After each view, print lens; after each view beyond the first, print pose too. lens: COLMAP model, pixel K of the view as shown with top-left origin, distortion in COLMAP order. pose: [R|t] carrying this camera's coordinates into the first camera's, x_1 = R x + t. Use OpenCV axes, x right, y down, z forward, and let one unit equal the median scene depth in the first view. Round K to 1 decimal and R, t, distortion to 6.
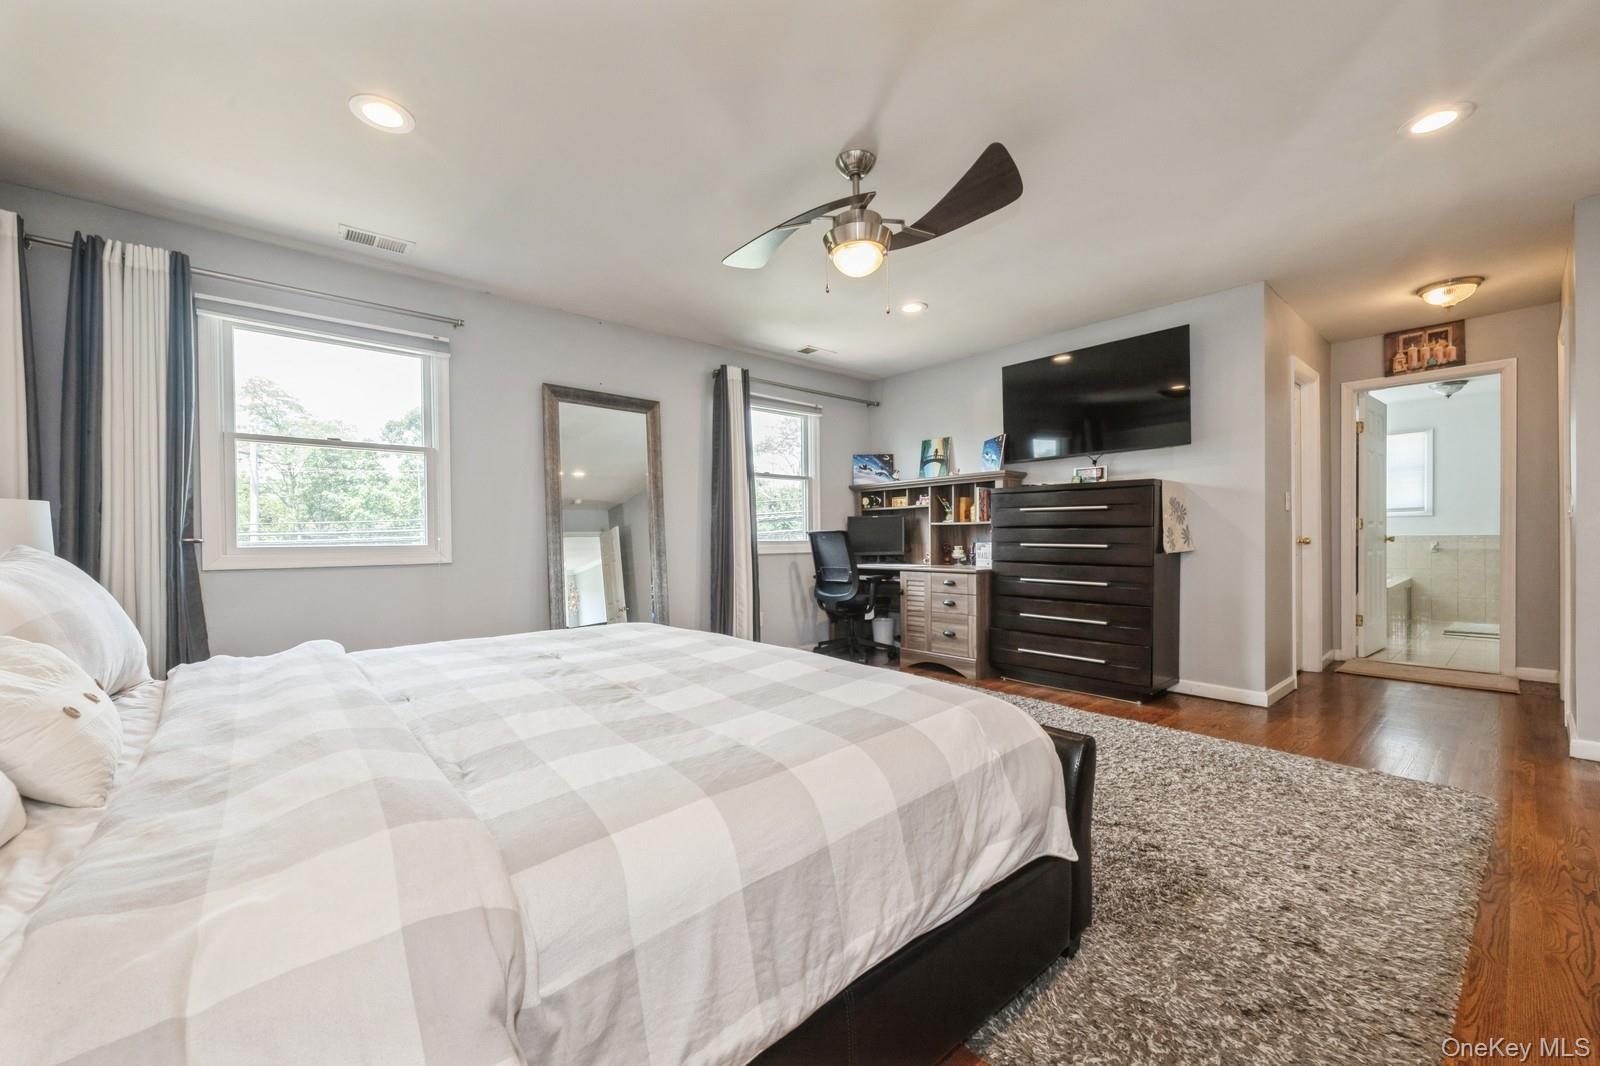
lens RADIAL K [[638.4, 0, 805.8], [0, 638.4, 541.1], [0, 0, 1]] dist [0.000045, 0.000456]
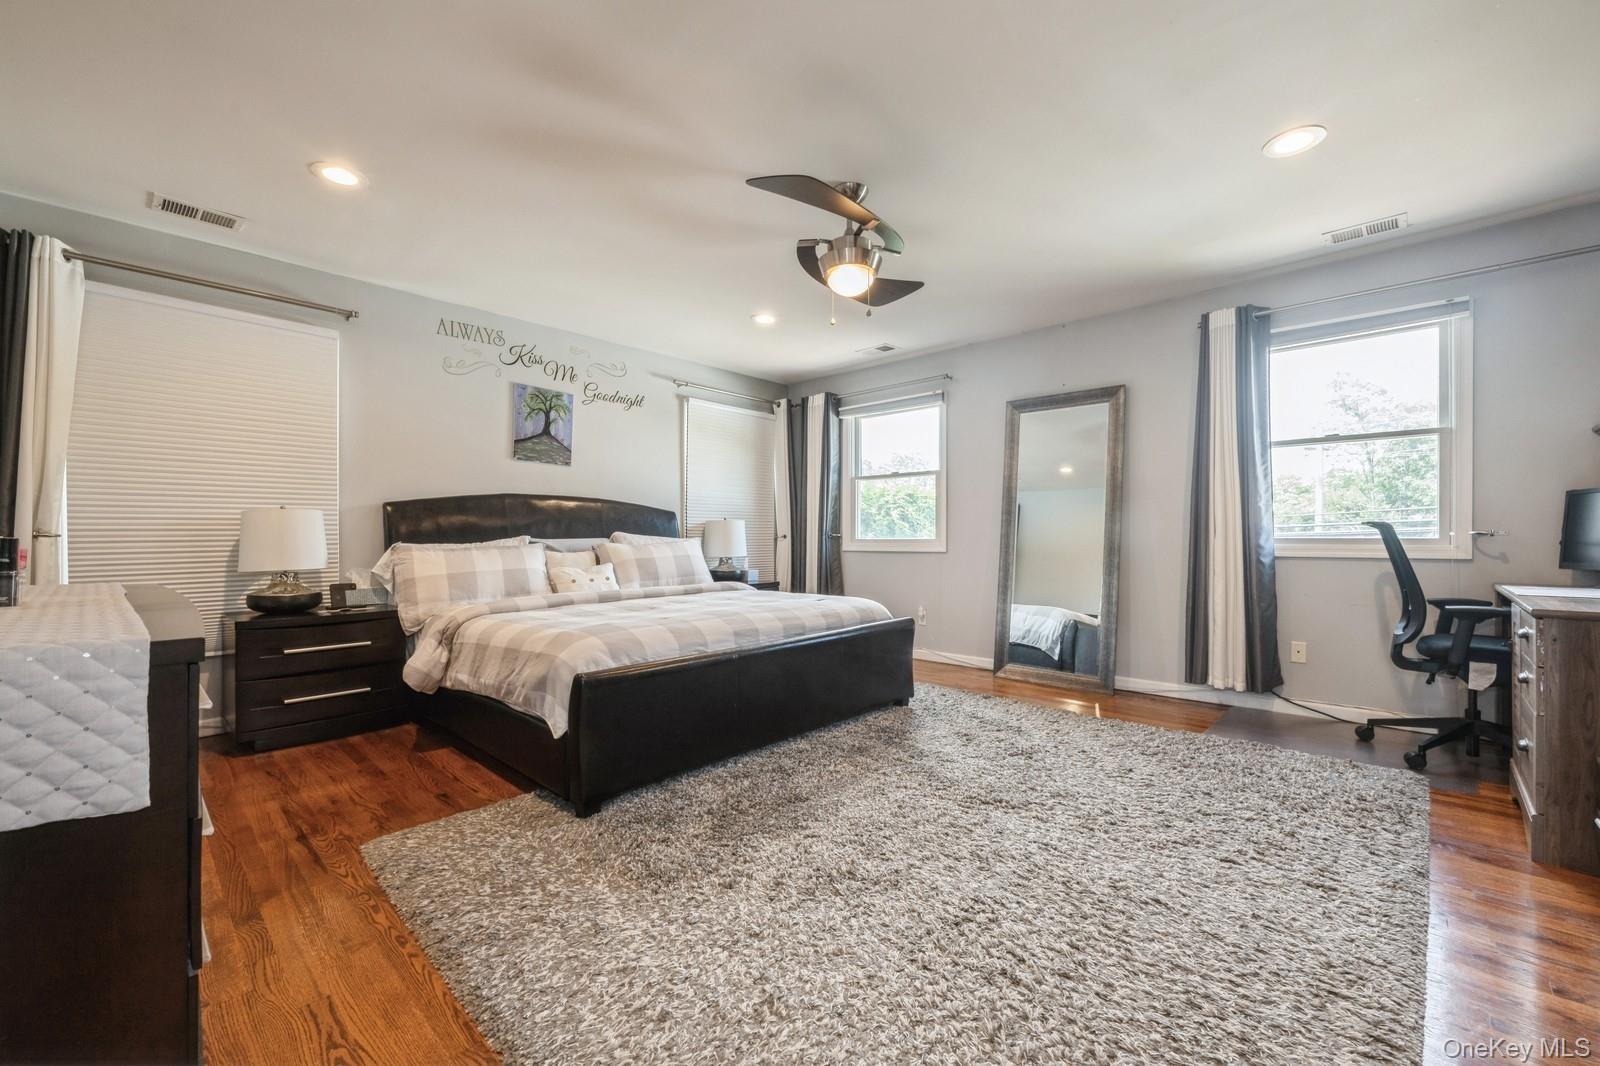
lens RADIAL K [[640.1, 0, 795.4], [0, 640.1, 537.3], [0, 0, 1]] dist [0.000396, 0.000098]
pose [[0.102796, 0.001807, -0.994701, 0.700175], [-0.005954, 0.999982, 0.001201, 0.001181], [0.994685, 0.005799, 0.102805, 0.485949]]
